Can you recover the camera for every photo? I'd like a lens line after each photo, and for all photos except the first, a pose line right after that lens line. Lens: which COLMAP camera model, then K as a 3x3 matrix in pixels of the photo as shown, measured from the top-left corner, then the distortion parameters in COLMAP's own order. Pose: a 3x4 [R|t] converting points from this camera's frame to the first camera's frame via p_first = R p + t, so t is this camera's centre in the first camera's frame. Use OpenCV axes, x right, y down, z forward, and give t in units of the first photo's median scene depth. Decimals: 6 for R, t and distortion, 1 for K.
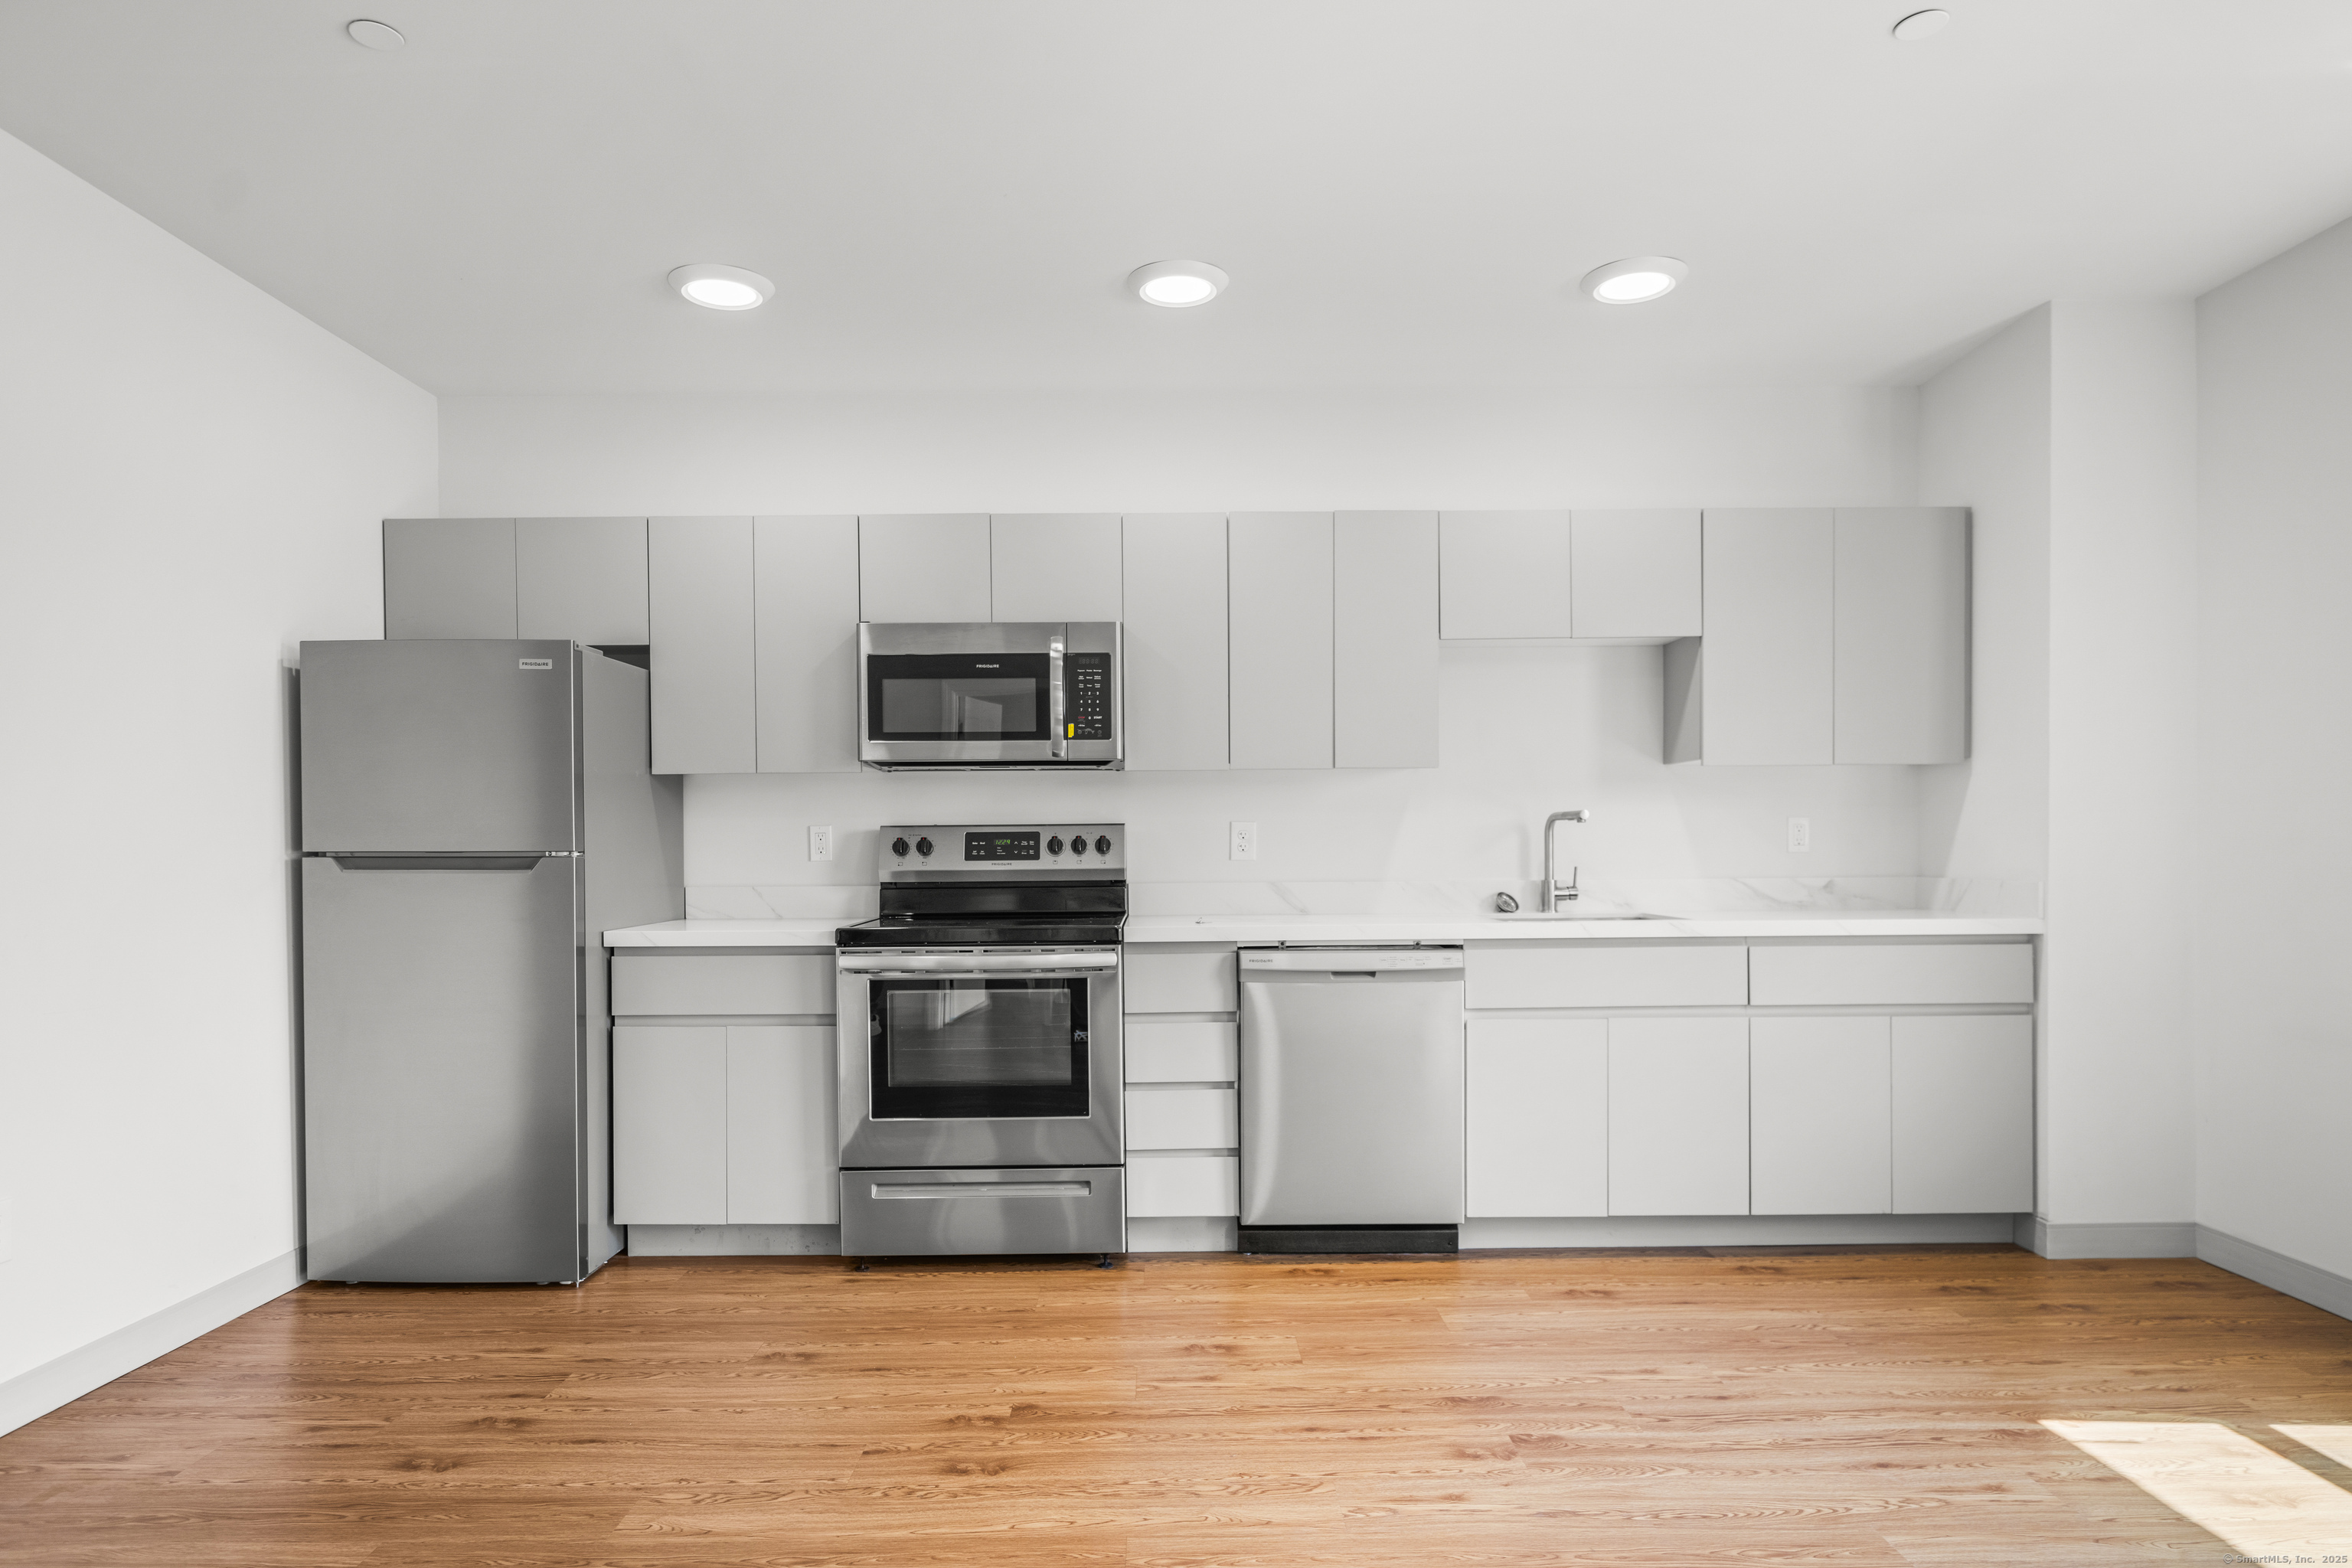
lens RADIAL K [[1333.5, 0, 1169.6], [0, 1333.5, 850.1], [0, 0, 1]] dist [0.003187, 0.000798]
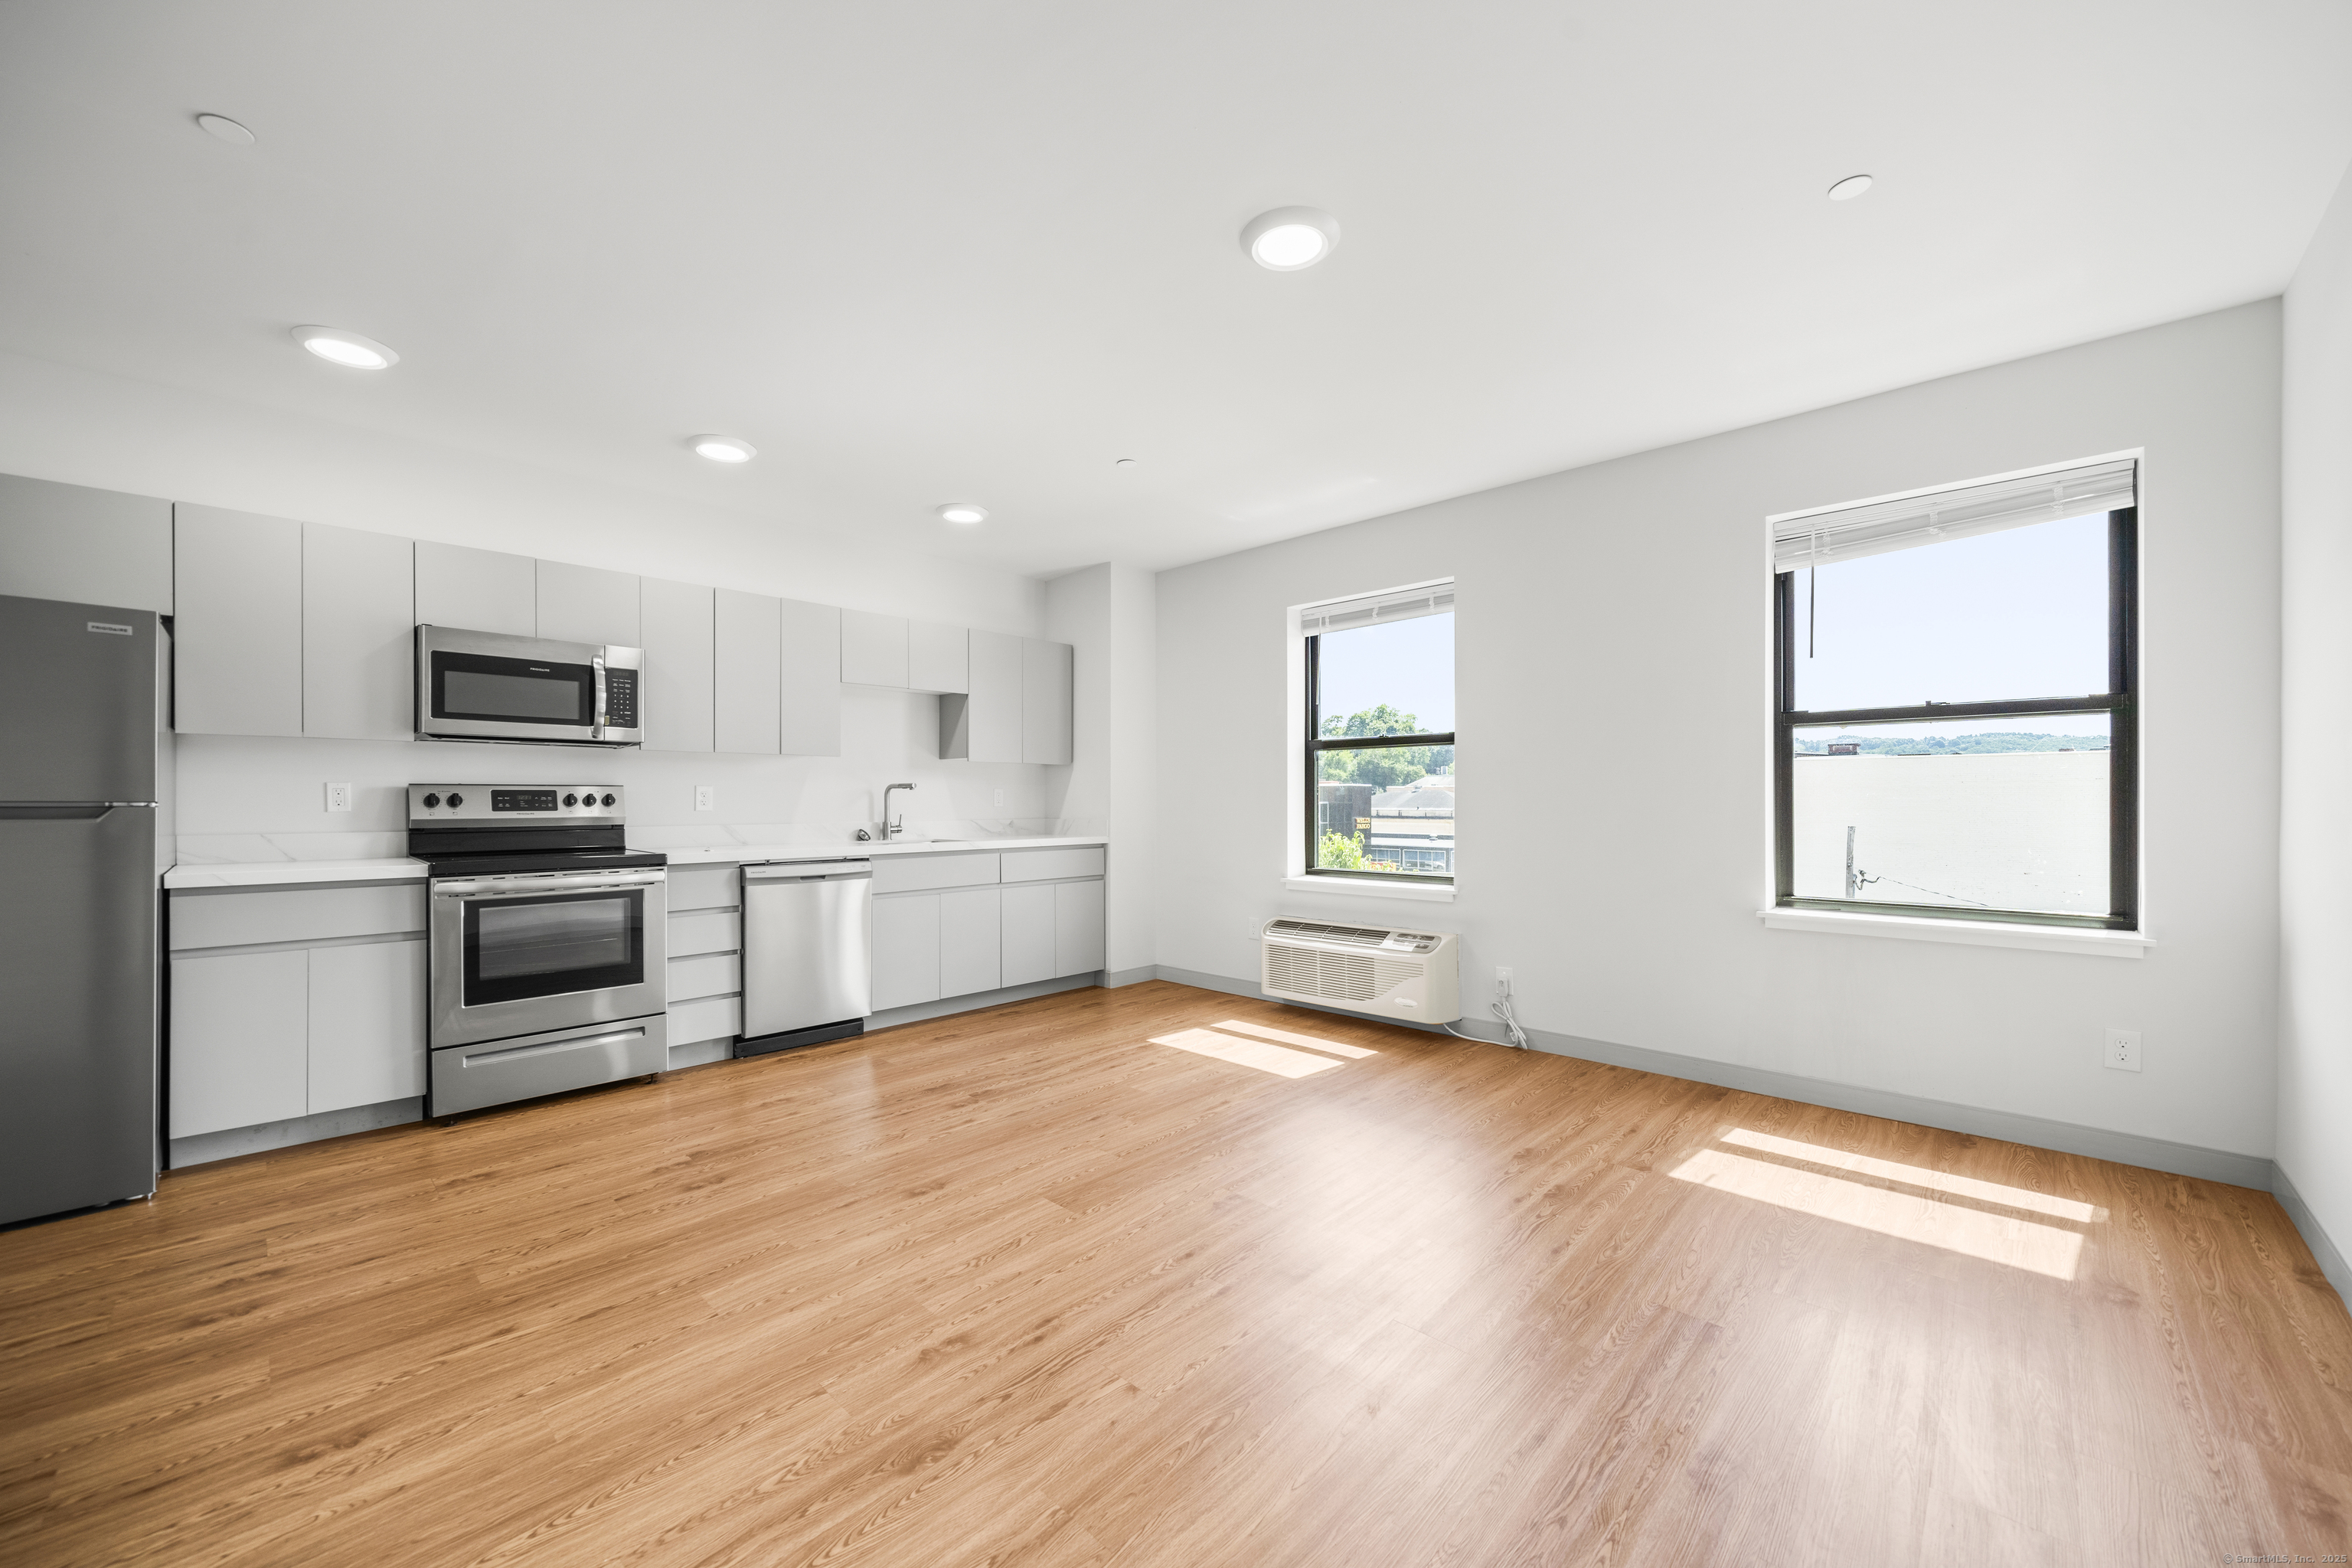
lens RADIAL K [[888.9, 0, 1176.0], [0, 888.9, 784.0], [0, 0, 1]] dist [-0.001096, -0.000090]
pose [[0.688148, 0.020499, 0.725281, -0.357804], [-0.001115, 0.999630, -0.027196, 0.004427], [-0.725570, 0.017906, 0.687916, -0.109222]]
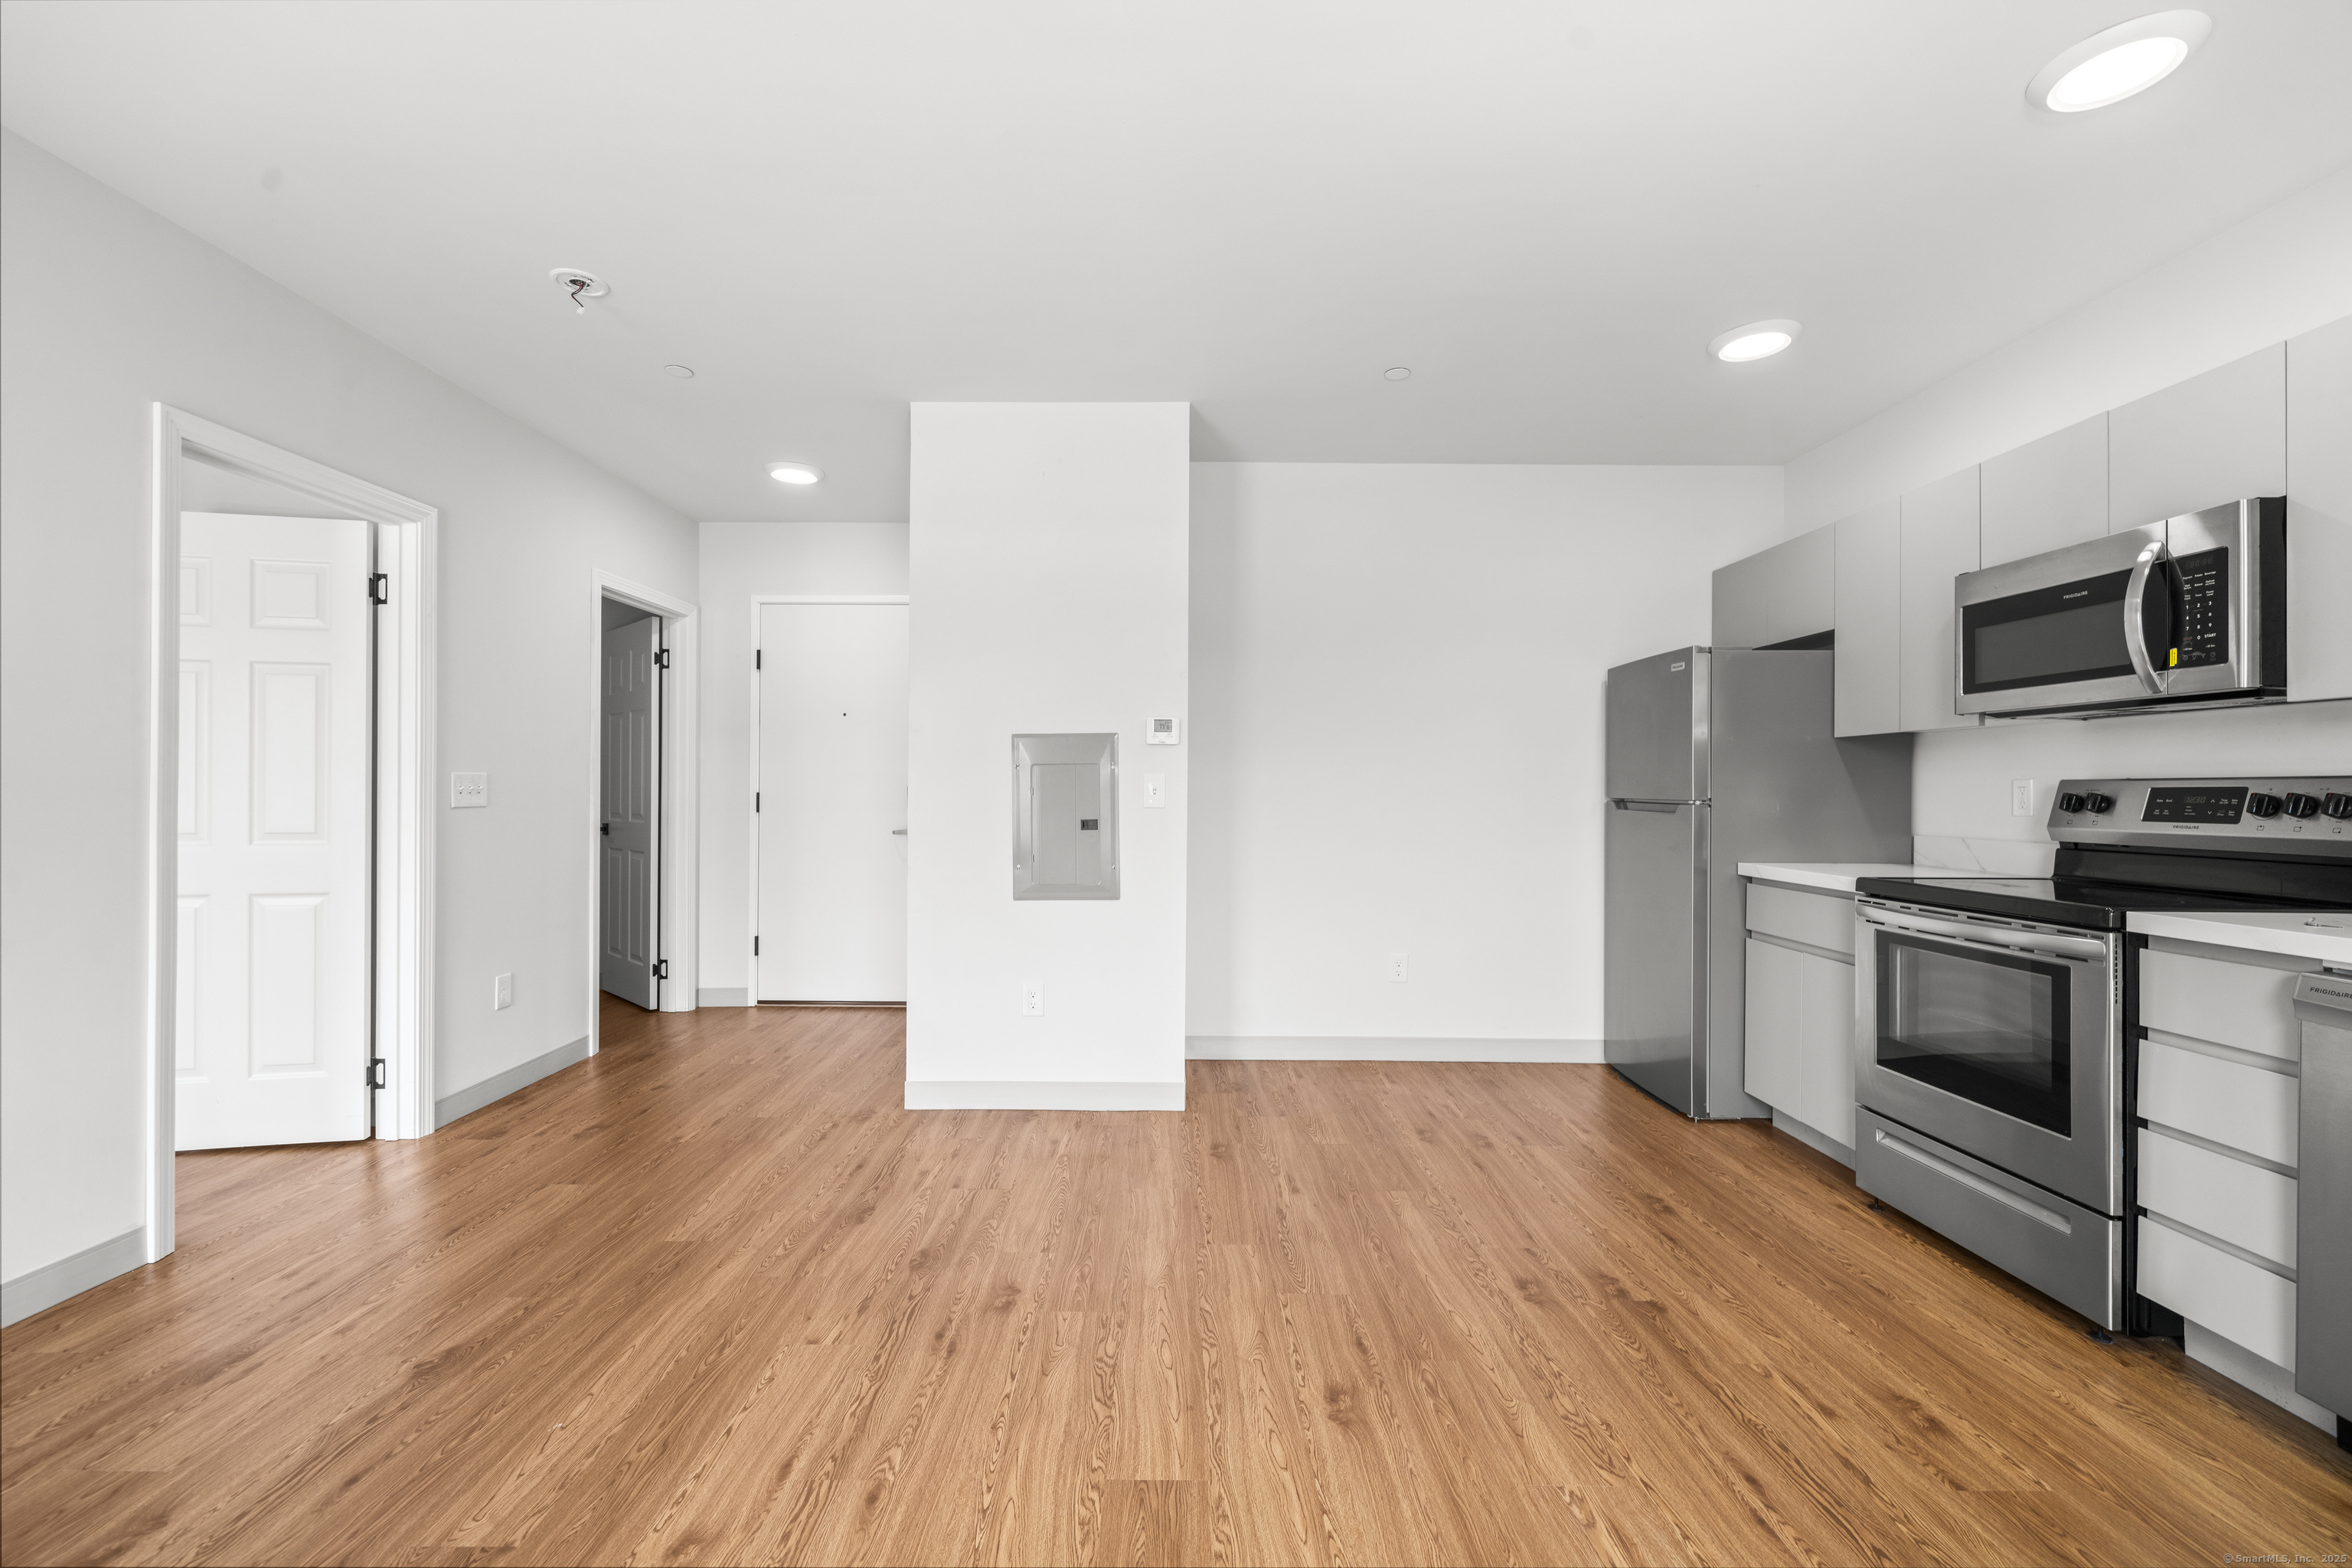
lens RADIAL K [[1043.8, 0, 1204.2], [0, 1043.8, 779.8], [0, 0, 1]] dist [0.001314, 0.000023]
pose [[-0.011400, -0.001899, -0.999933, 0.558676], [-0.010783, 0.999940, -0.001776, -0.011558], [0.999877, 0.010762, -0.011420, 0.457014]]
